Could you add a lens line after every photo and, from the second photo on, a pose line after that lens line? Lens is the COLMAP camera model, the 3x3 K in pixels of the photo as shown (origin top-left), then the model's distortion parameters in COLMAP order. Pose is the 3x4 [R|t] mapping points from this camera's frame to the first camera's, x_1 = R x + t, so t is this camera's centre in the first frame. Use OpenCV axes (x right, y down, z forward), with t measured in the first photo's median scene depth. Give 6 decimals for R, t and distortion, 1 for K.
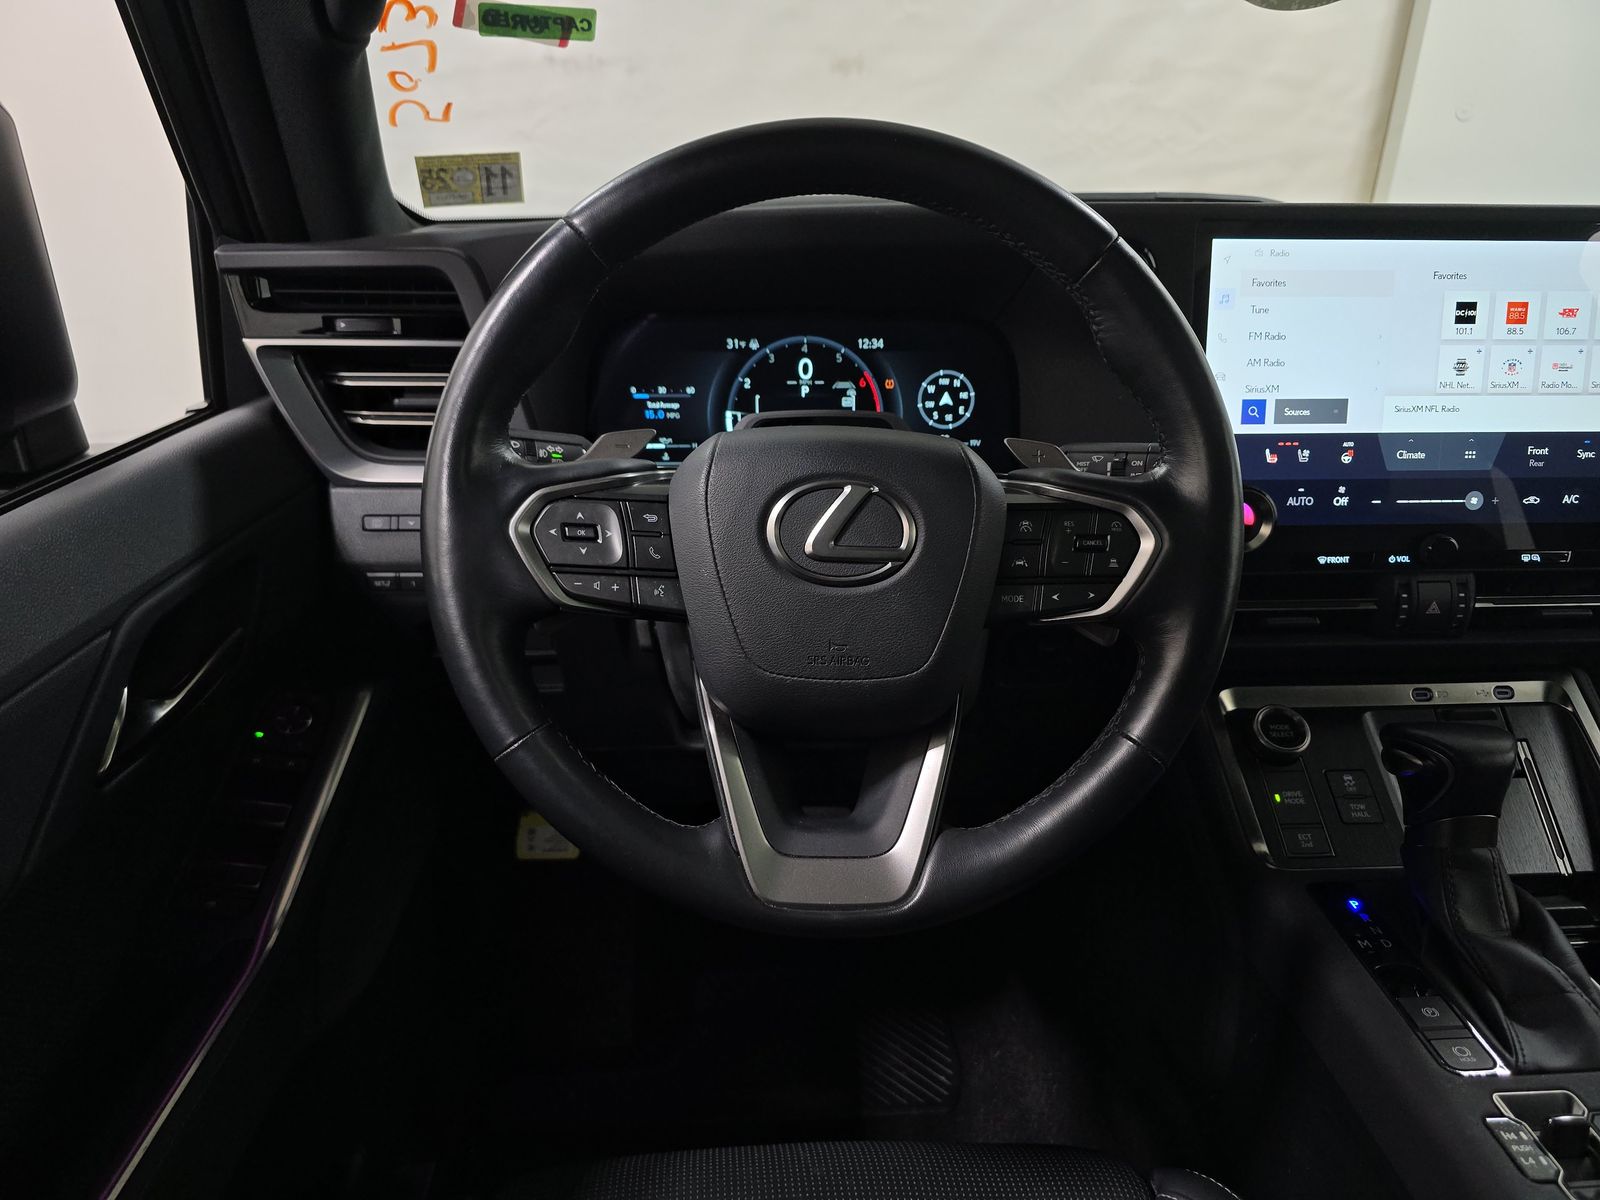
lens RADIAL K [[1097.2, 0, 798.0], [0, 1097.2, 605.0], [0, 0, 1]] dist [0.029309, -0.036596]
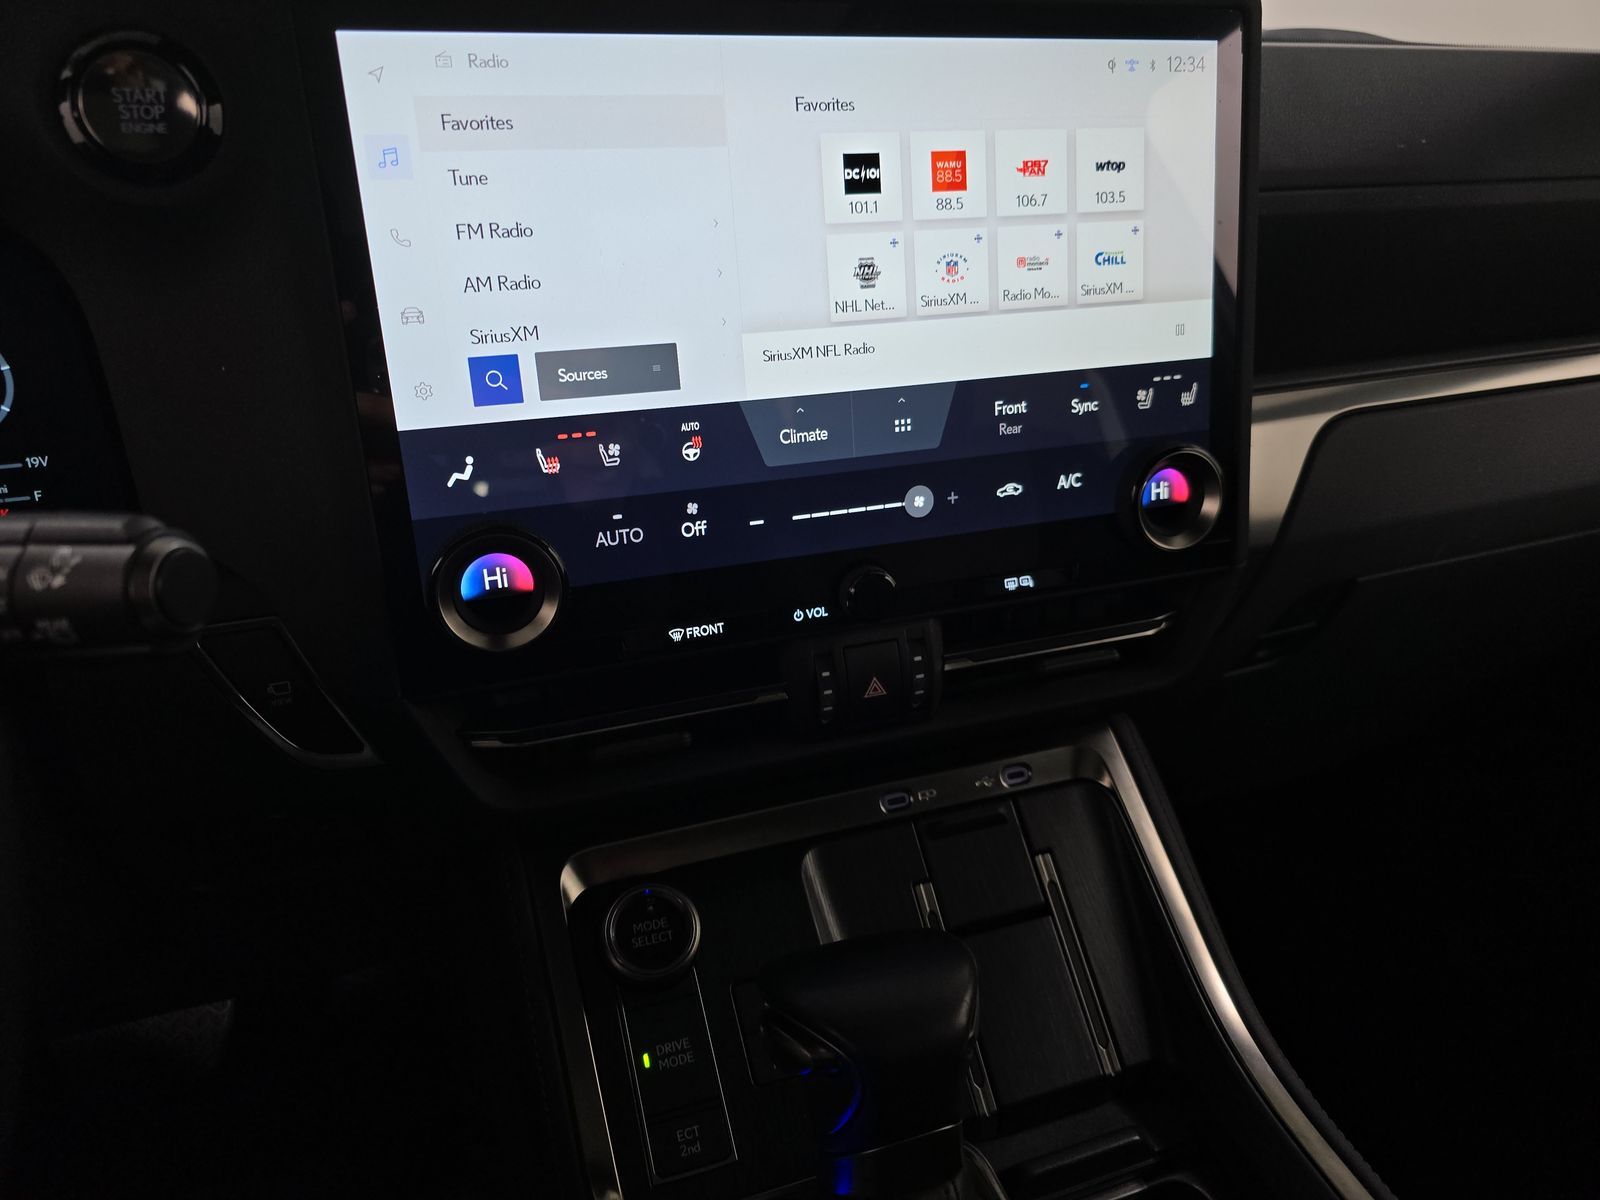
lens RADIAL K [[1097.2, 0, 798.9], [0, 1097.2, 588.9], [0, 0, 1]] dist [0.029309, -0.036596]
pose [[0.961821, -0.122315, 0.244827, 0.401135], [0.105129, 0.991062, 0.082125, -0.102996], [-0.252683, -0.053251, 0.966083, 0.447007]]
